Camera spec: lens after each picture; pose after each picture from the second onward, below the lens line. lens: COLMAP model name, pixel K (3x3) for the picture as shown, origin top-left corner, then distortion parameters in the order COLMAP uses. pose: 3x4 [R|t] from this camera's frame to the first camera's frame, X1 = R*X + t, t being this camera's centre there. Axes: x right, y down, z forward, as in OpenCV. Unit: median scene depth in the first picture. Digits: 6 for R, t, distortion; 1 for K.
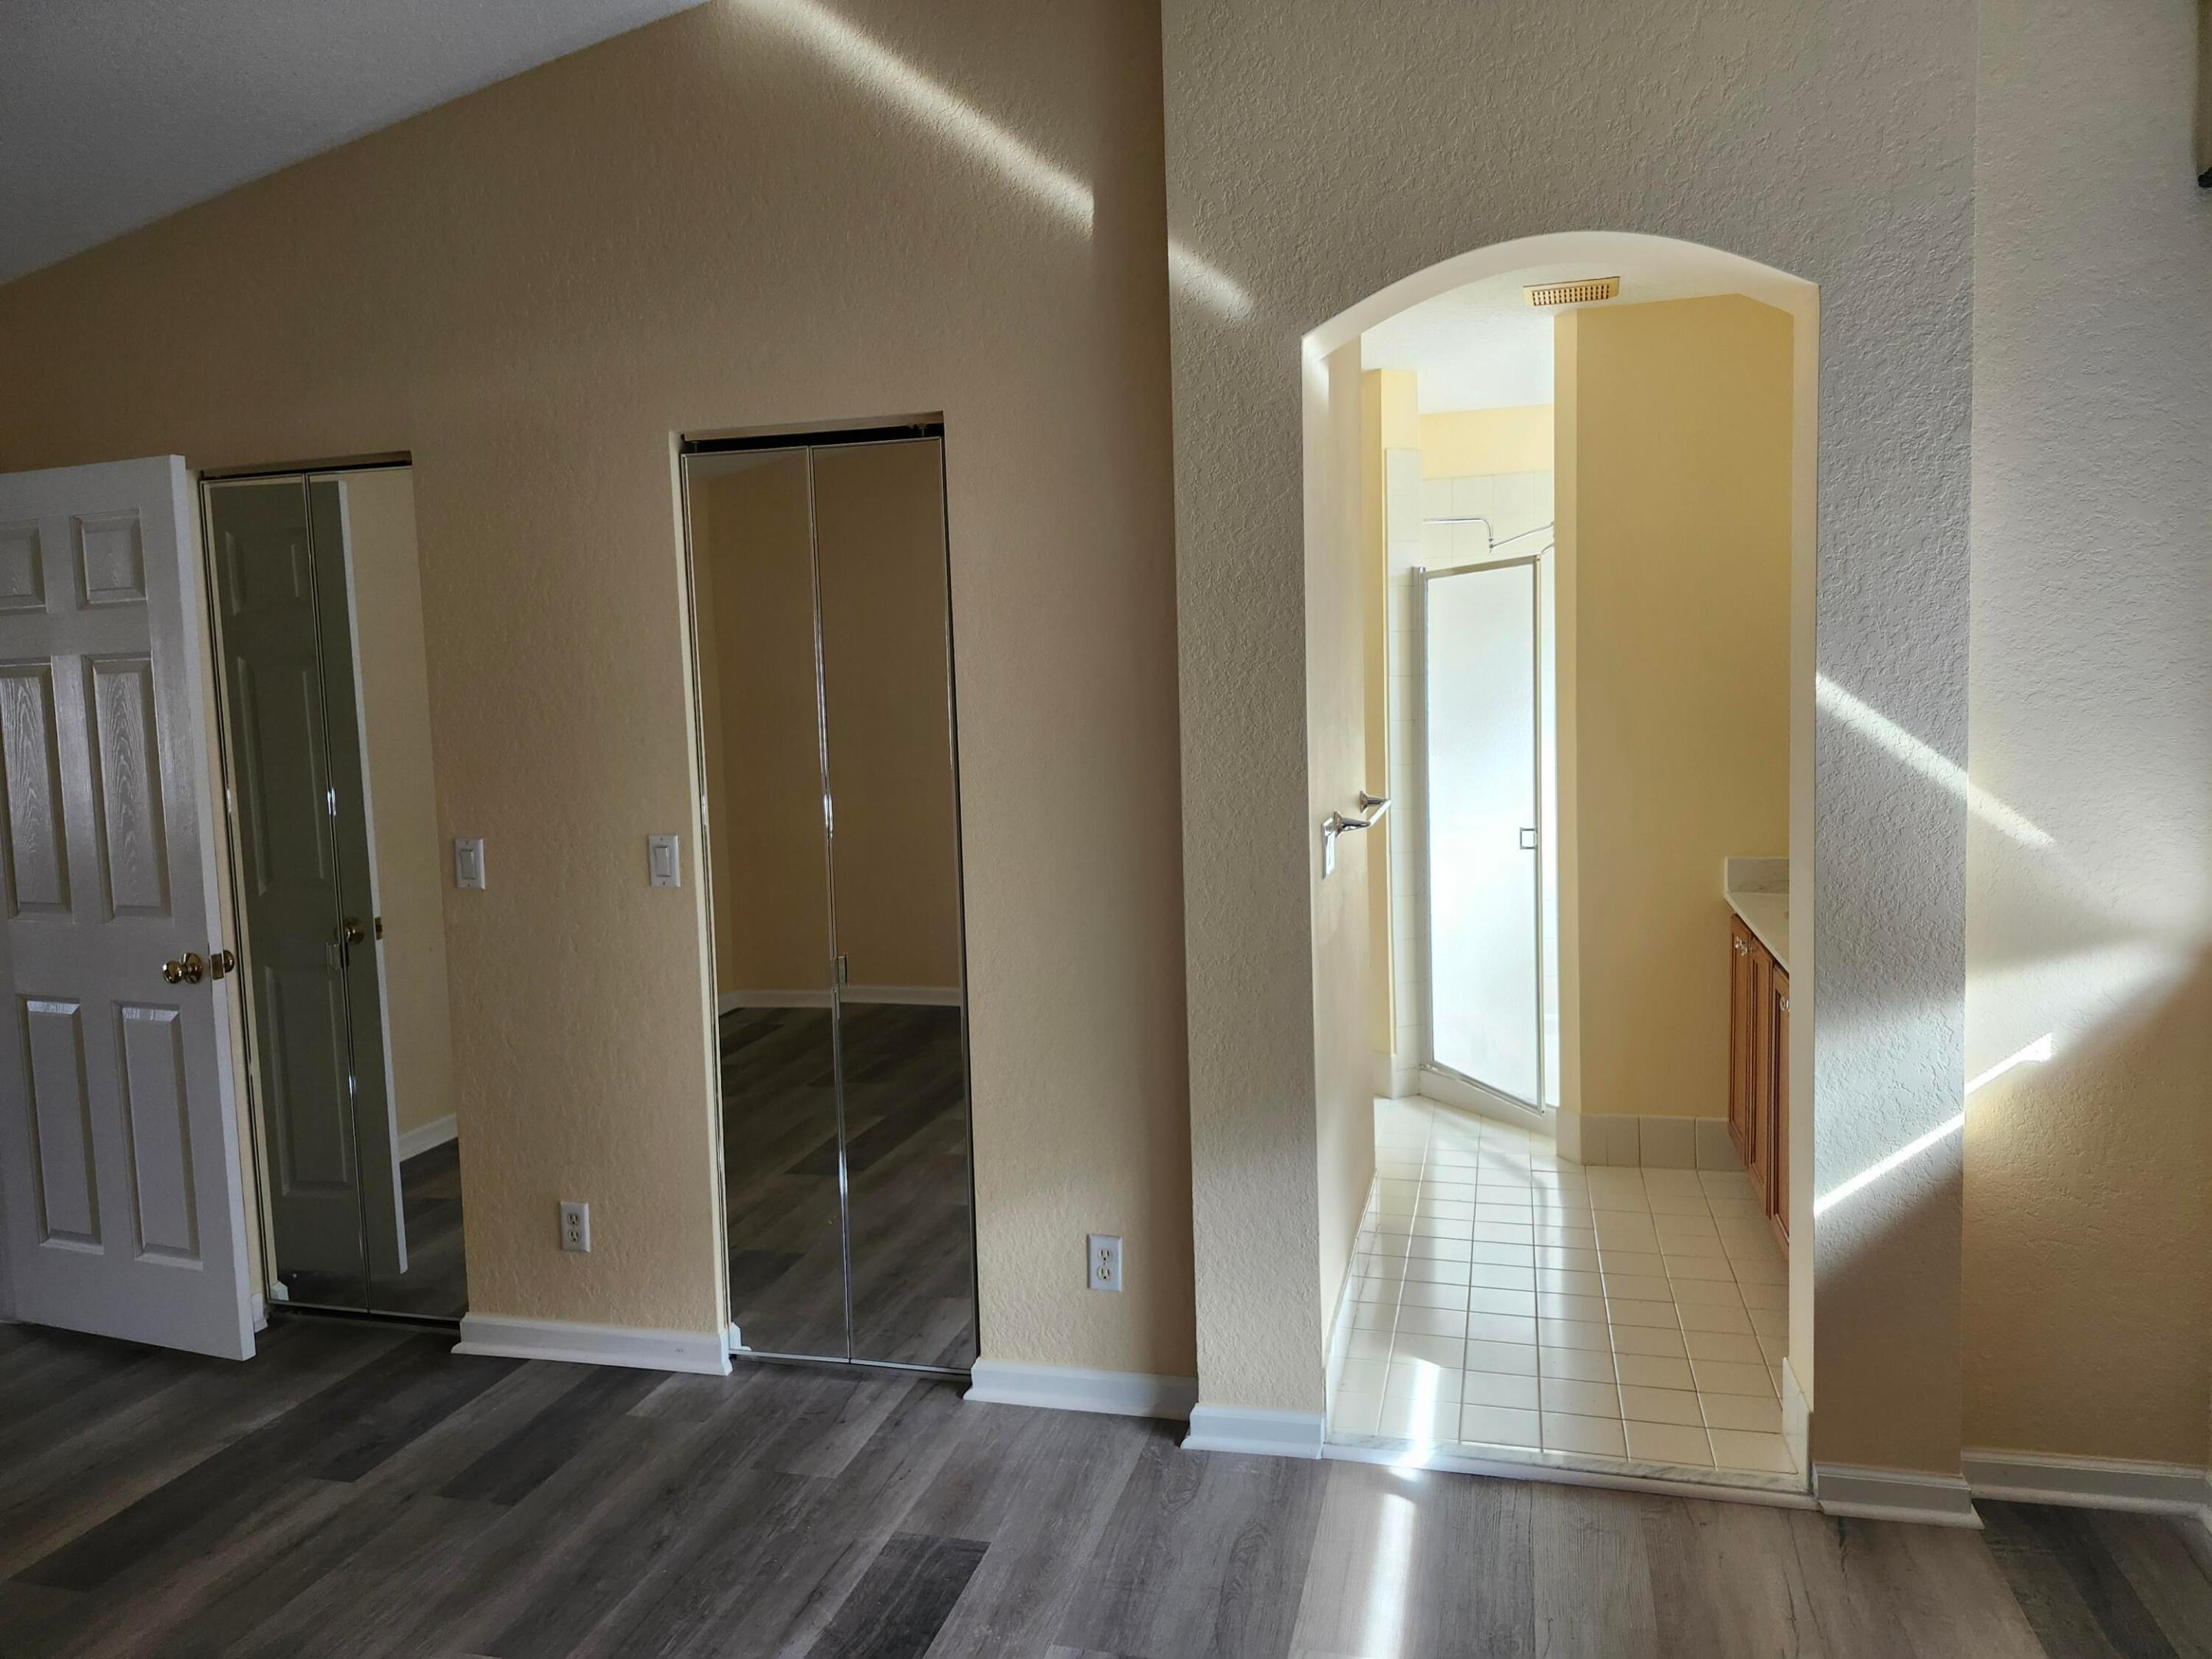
lens RADIAL K [[1528.1, 0, 1093.3], [0, 1528.1, 815.1], [0, 0, 1]] dist [0.077545, -0.098192]
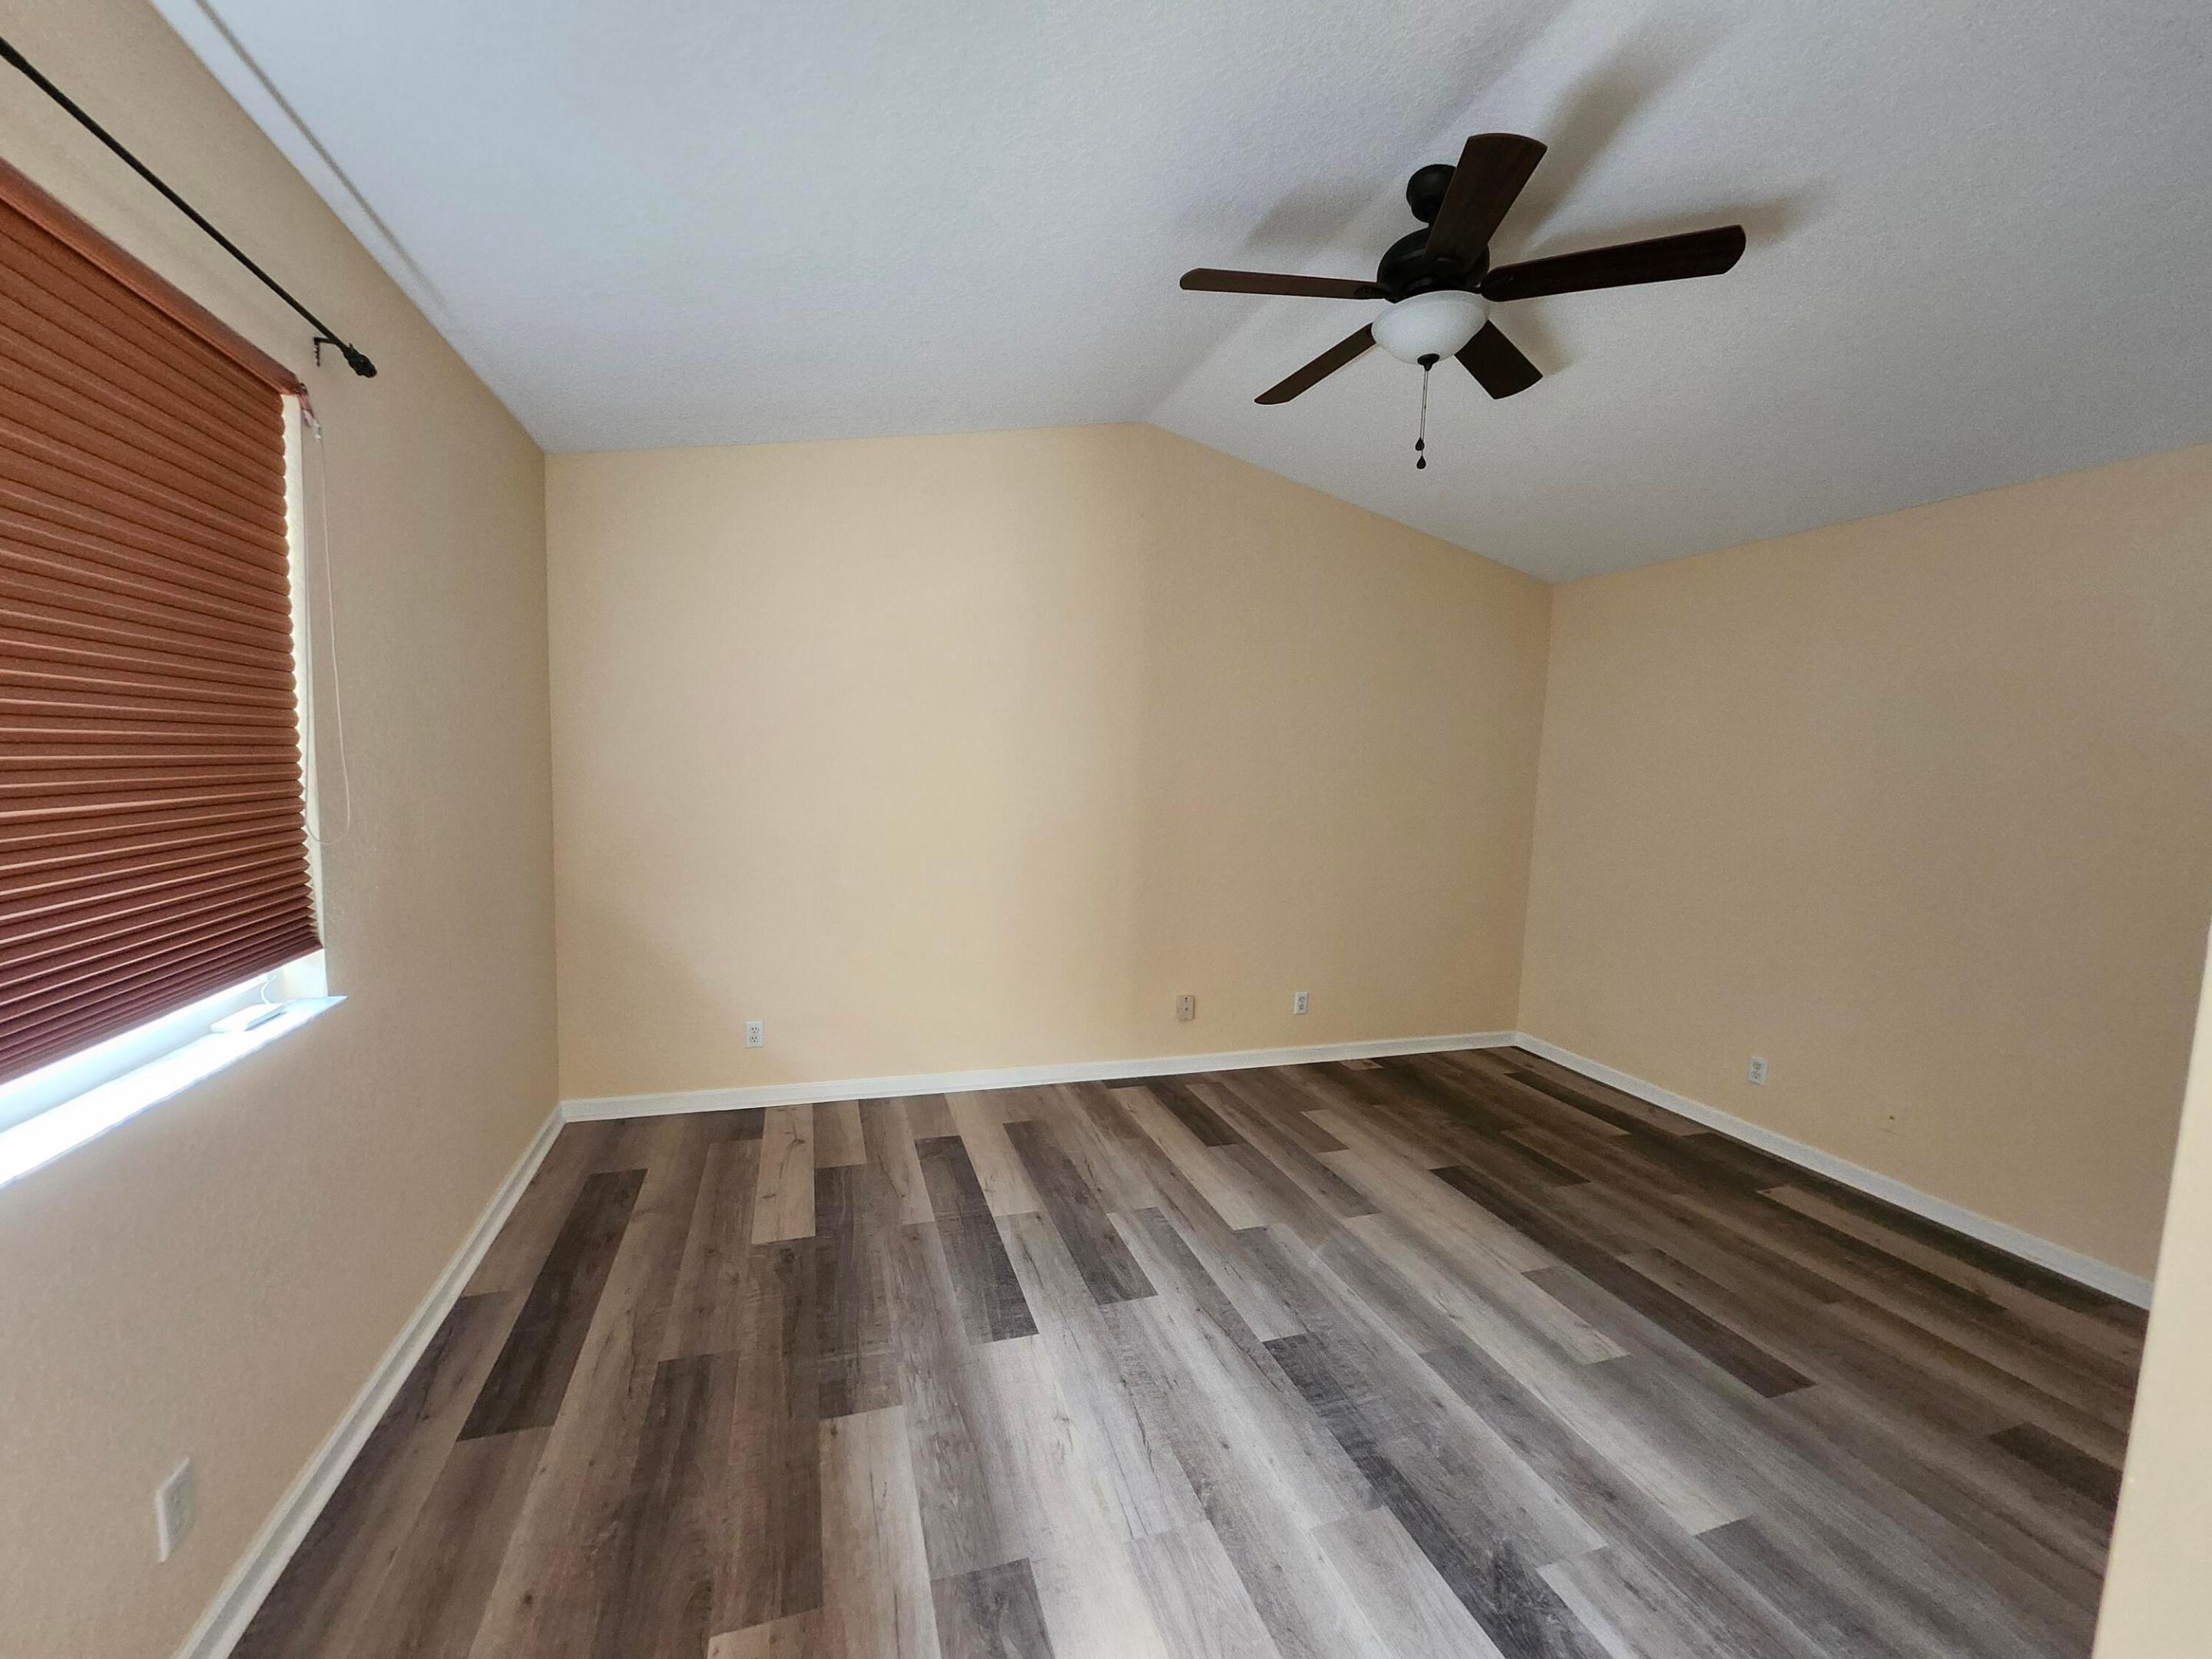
lens RADIAL K [[870.2, 0, 1092.2], [0, 870.2, 842.4], [0, 0, 1]] dist [0.001320, -0.000591]
pose [[-0.833590, 0.051438, -0.549984, 0.320621], [-0.056721, 0.982421, 0.177853, -0.083205], [0.549464, 0.179452, -0.816018, 0.895361]]
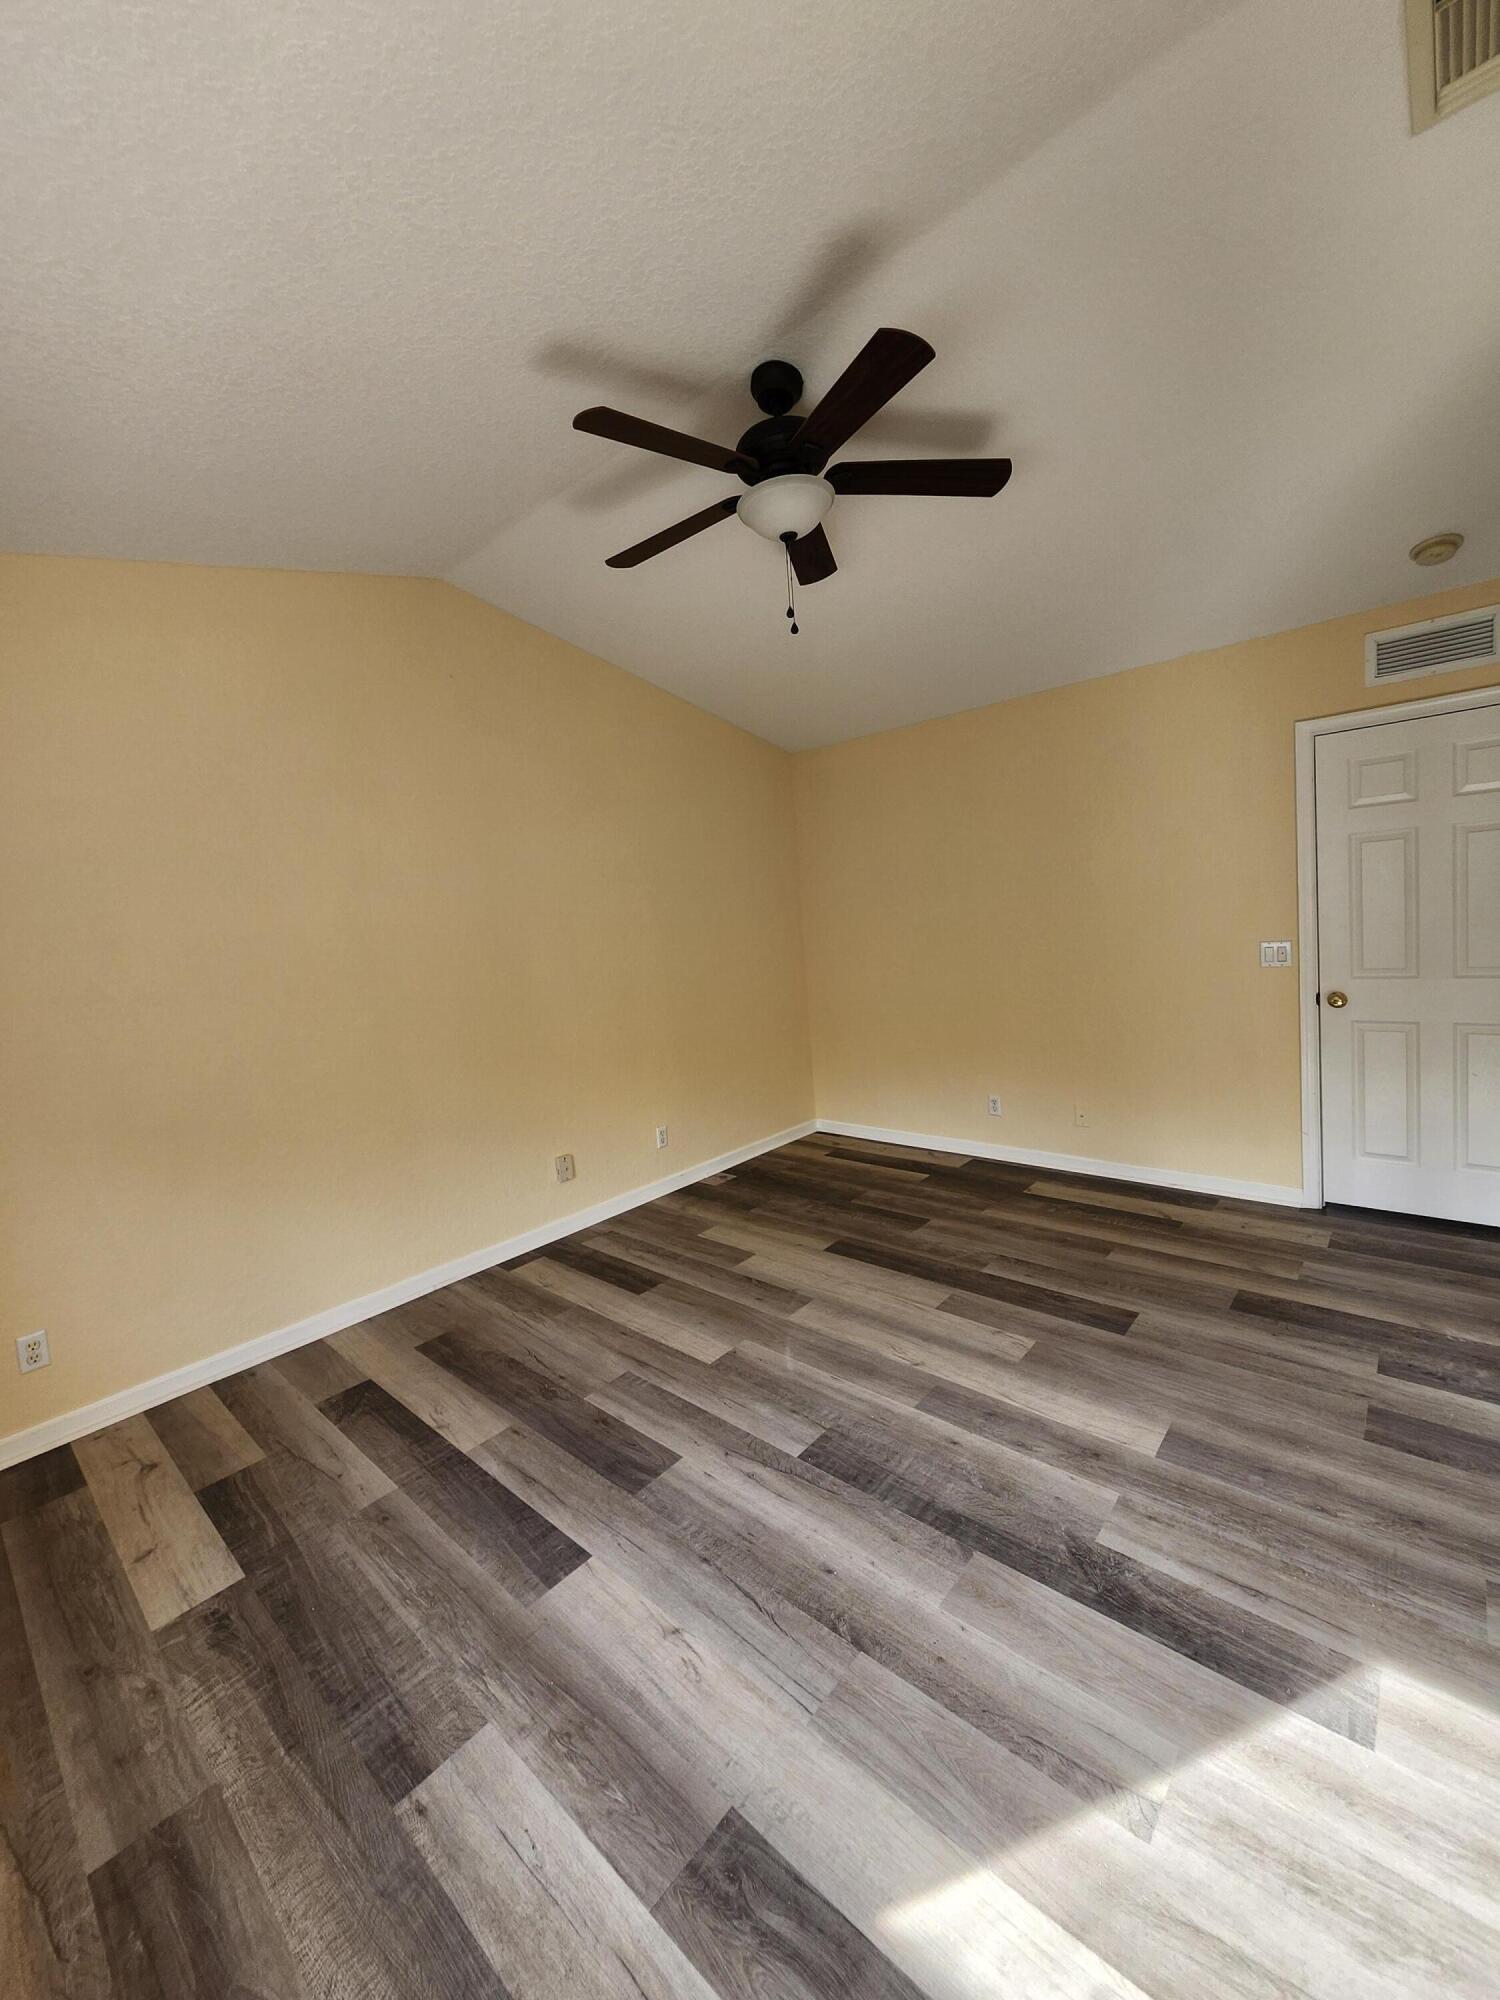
lens RADIAL K [[786.8, 0, 738.2], [0, 786.8, 983.4], [0, 0, 1]] dist [0.001320, -0.000591]
pose [[-0.445207, 0.137014, -0.884883, 0.393013], [0.014243, 0.989182, 0.145997, -0.061561], [0.895314, 0.052395, -0.442342, 0.699918]]
